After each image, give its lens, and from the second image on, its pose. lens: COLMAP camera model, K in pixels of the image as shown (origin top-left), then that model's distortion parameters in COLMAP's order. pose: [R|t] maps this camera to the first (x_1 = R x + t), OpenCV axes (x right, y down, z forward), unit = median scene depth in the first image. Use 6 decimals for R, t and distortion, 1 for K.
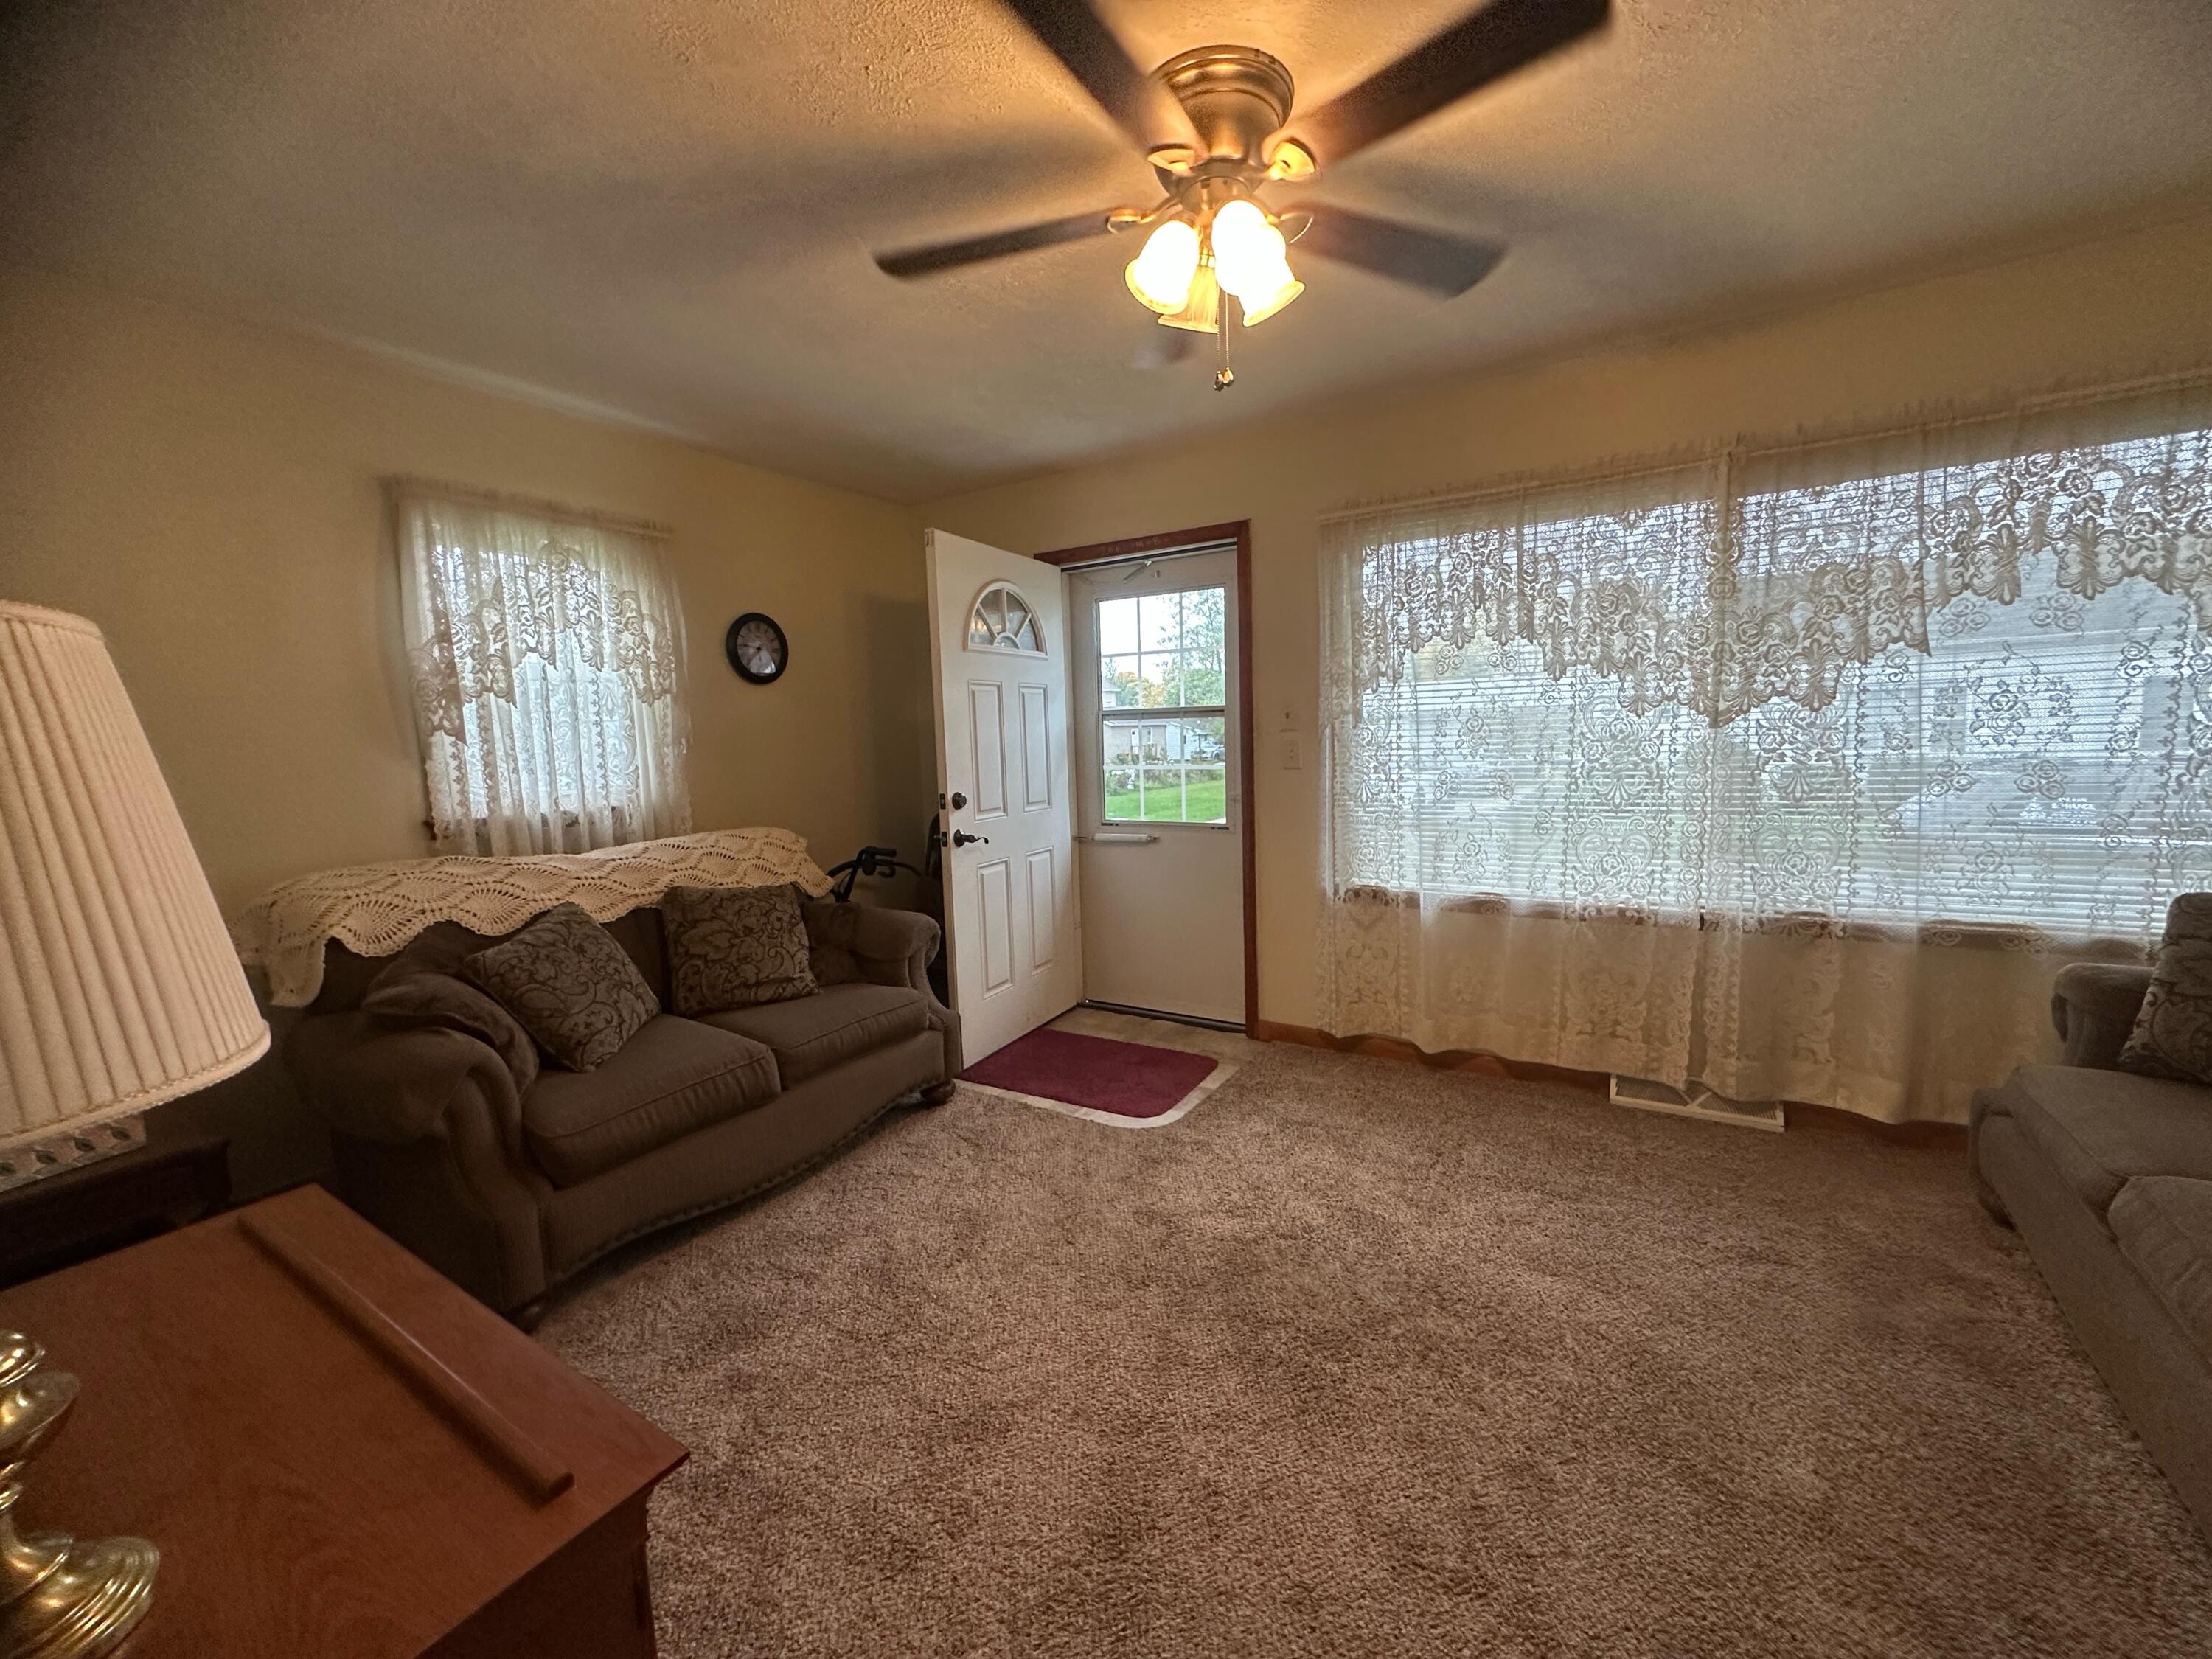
lens RADIAL K [[882.8, 0, 1106.7], [0, 882.8, 828.9], [0, 0, 1]] dist [-0.003728, 0.000945]
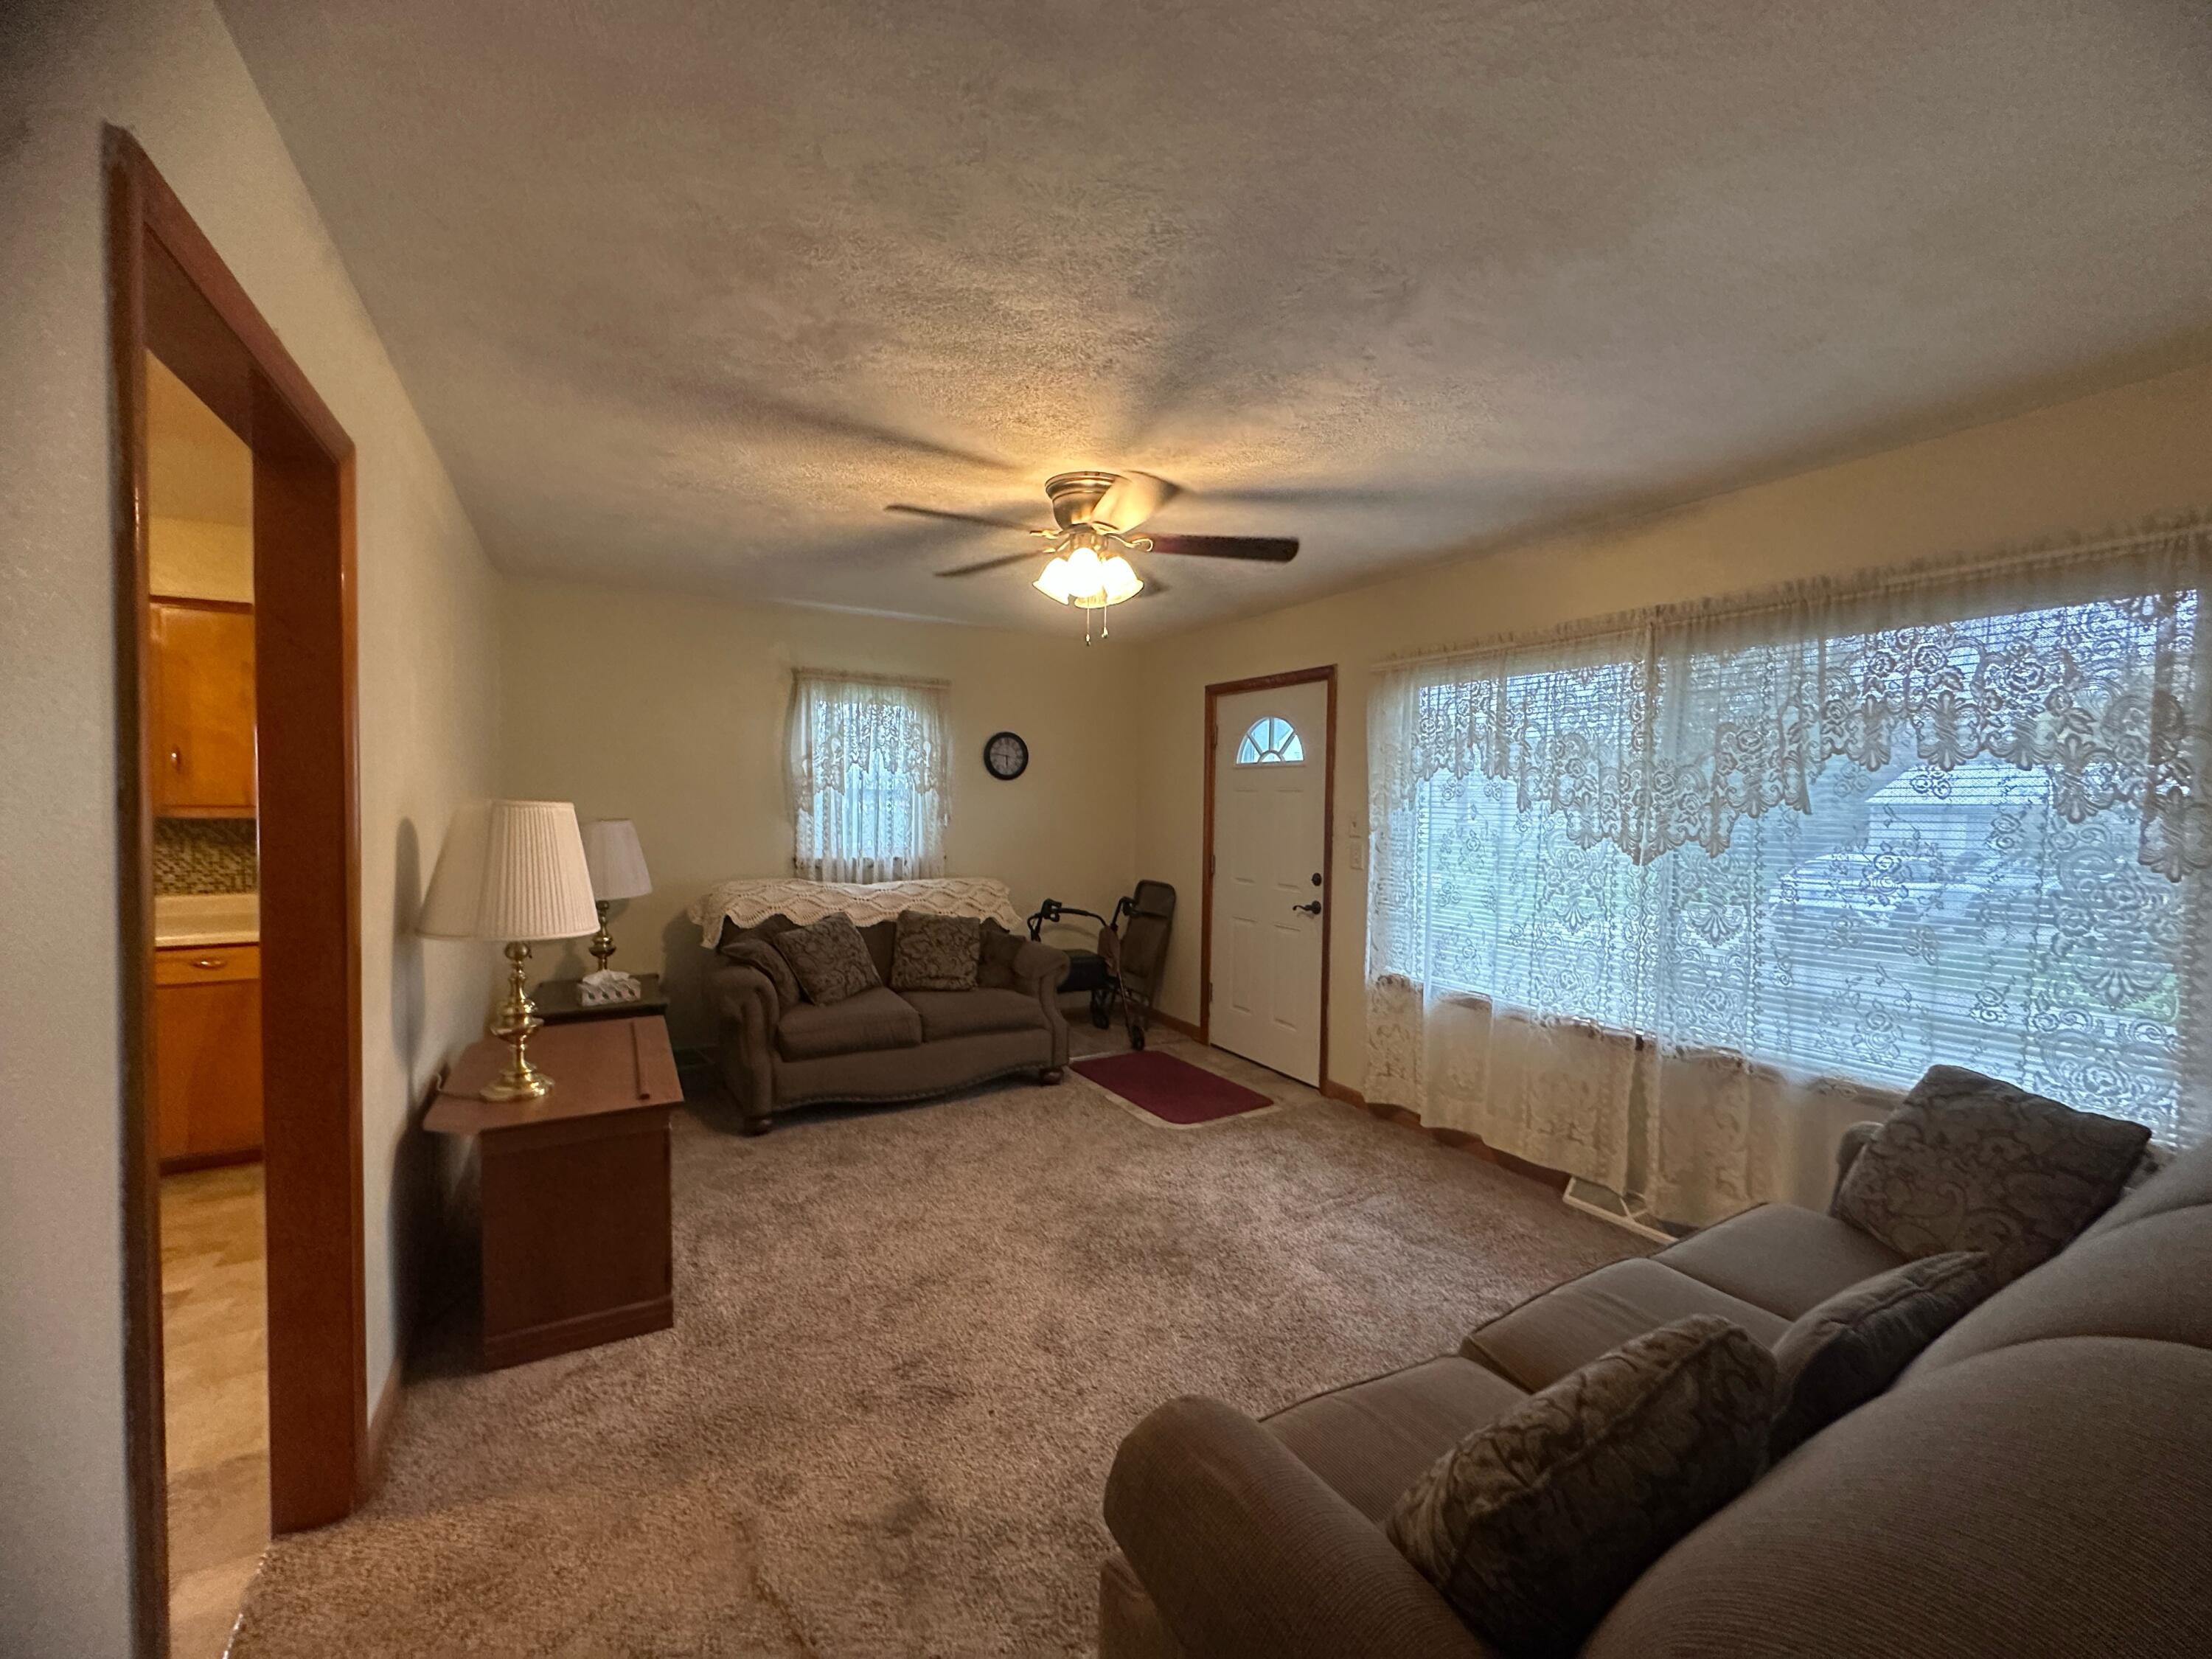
lens RADIAL K [[882.8, 0, 1100.8], [0, 882.8, 833.9], [0, 0, 1]] dist [-0.003728, 0.000945]
pose [[0.881439, 0.065275, -0.467766, 0.586803], [-0.096363, 0.994425, -0.042814, -0.039783], [0.462363, 0.082813, 0.882815, -0.276011]]
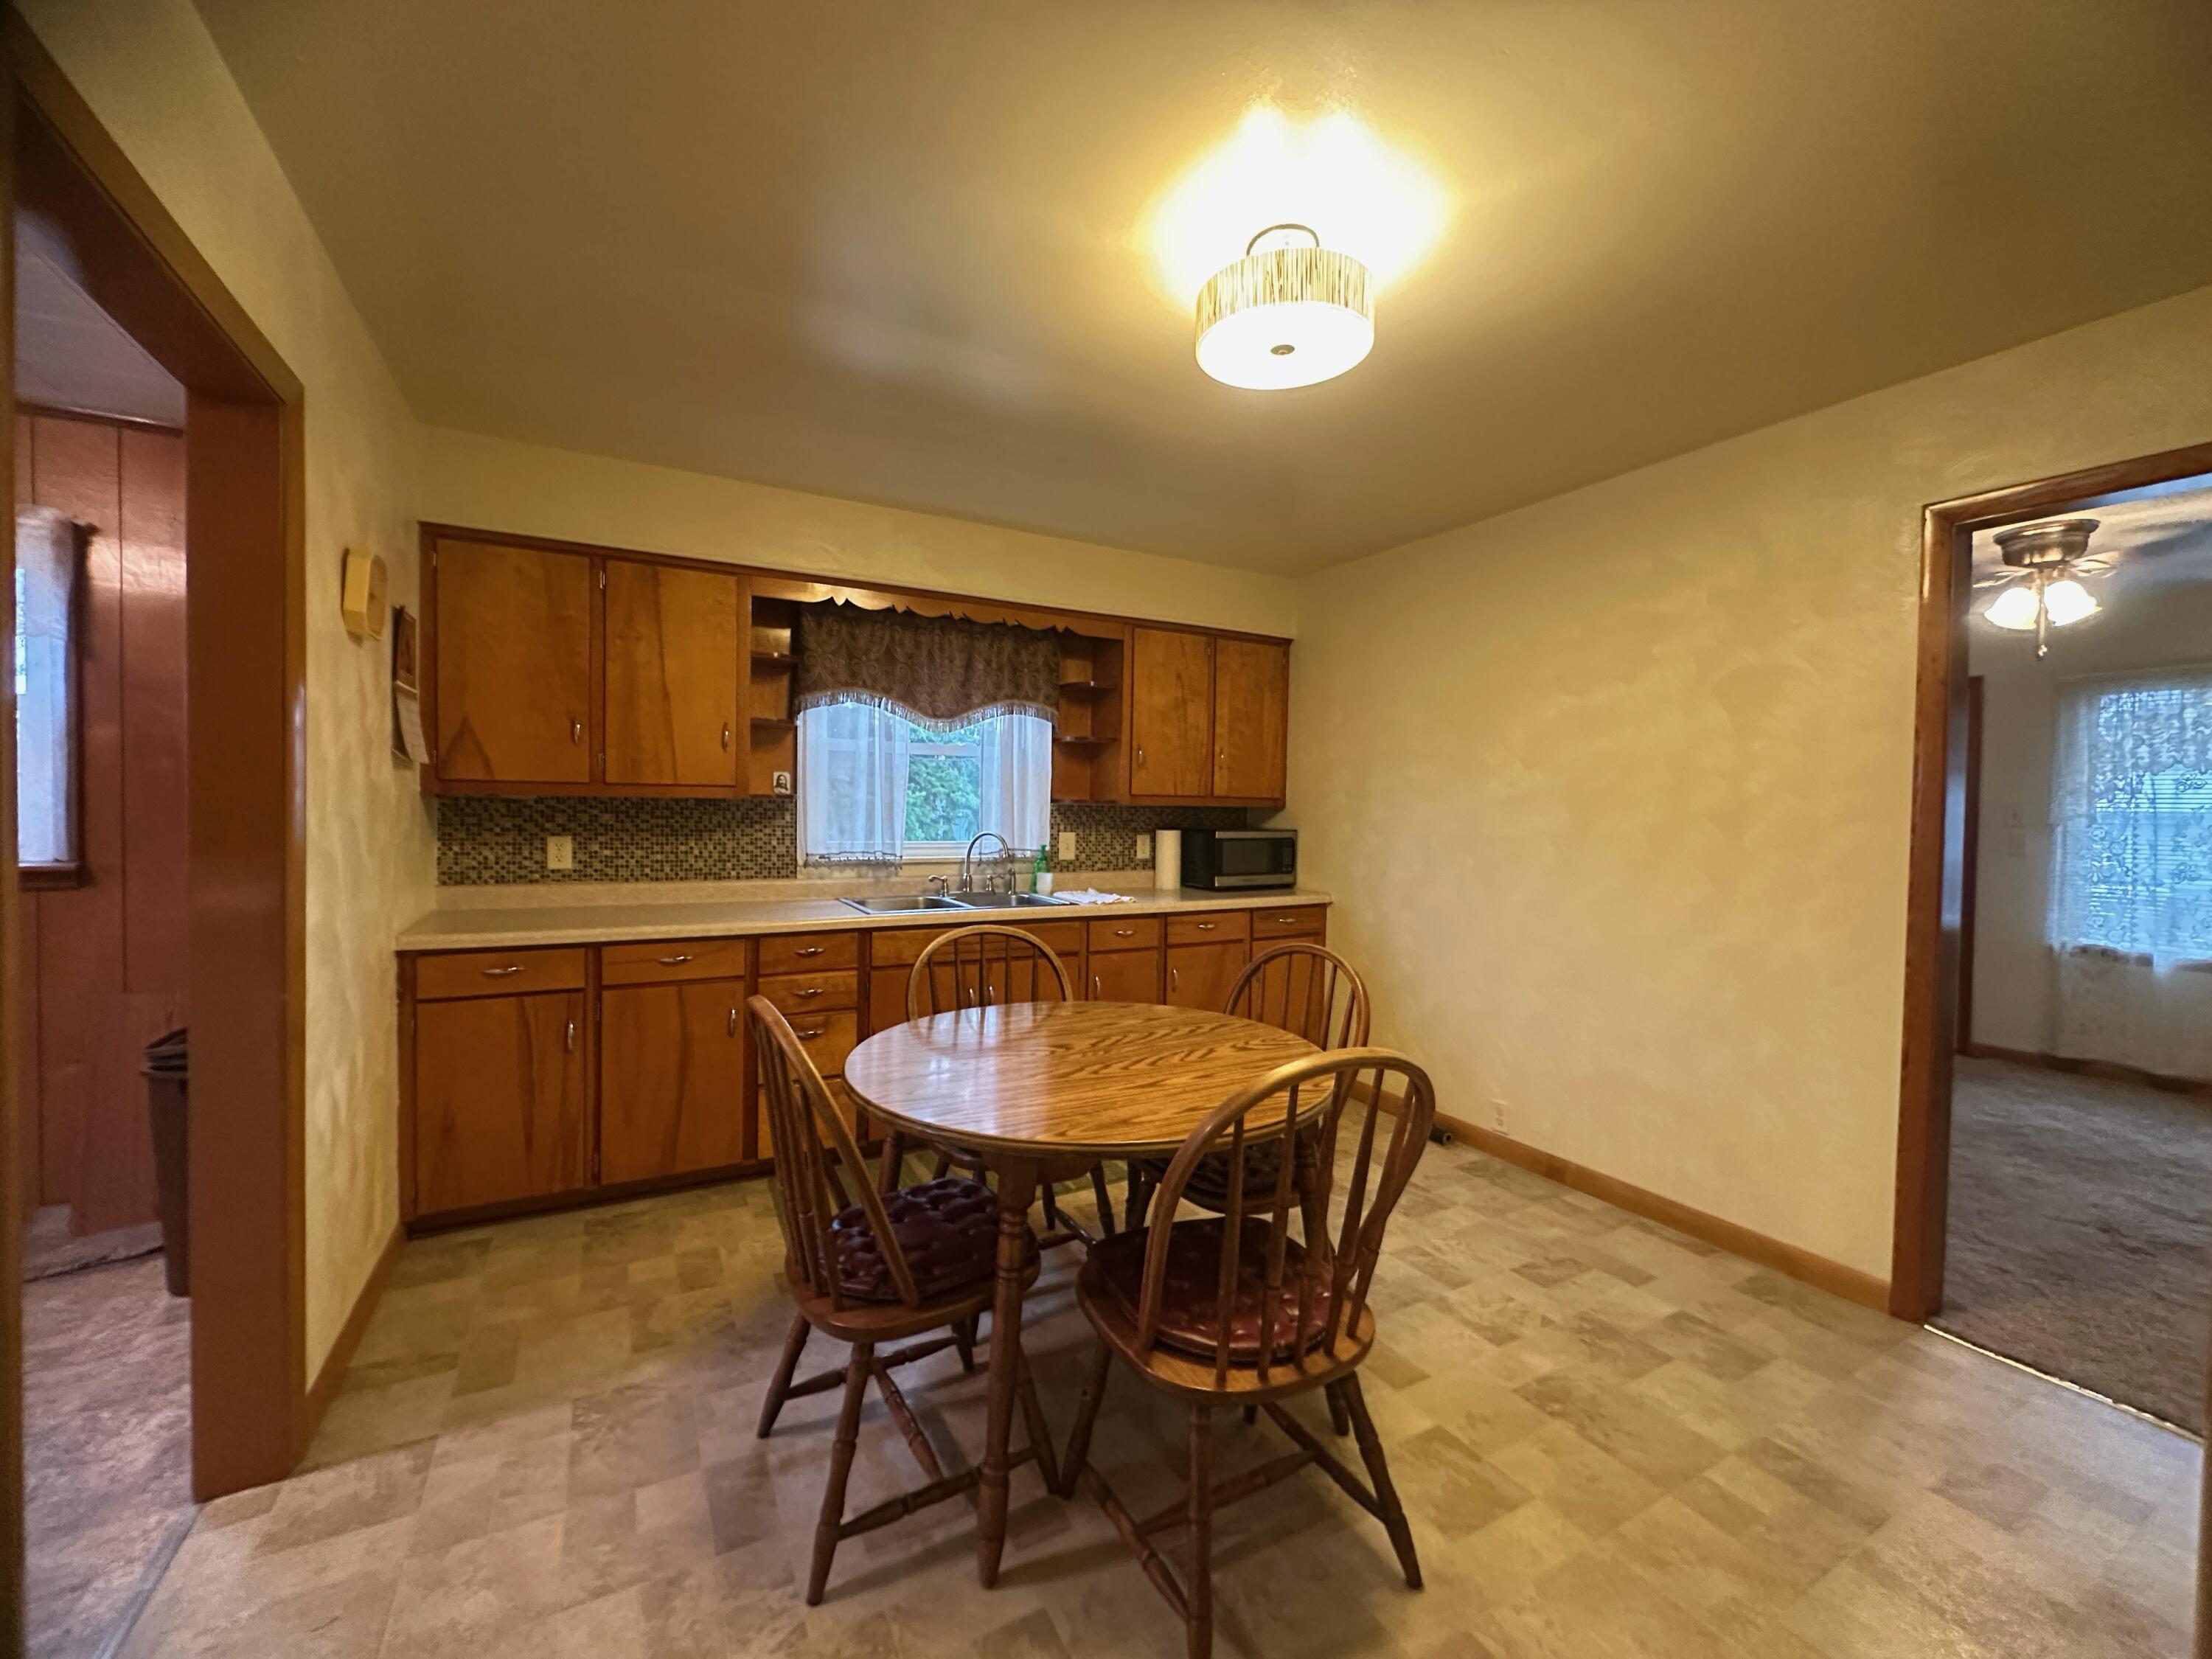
lens RADIAL K [[882.8, 0, 1105.4], [0, 882.8, 821.2], [0, 0, 1]] dist [-0.003728, 0.000945]
pose [[0.874389, 0.057397, -0.481819, -0.463391], [-0.098645, 0.993270, -0.060693, 0.128689], [0.475093, 0.100599, 0.874166, -1.078351]]
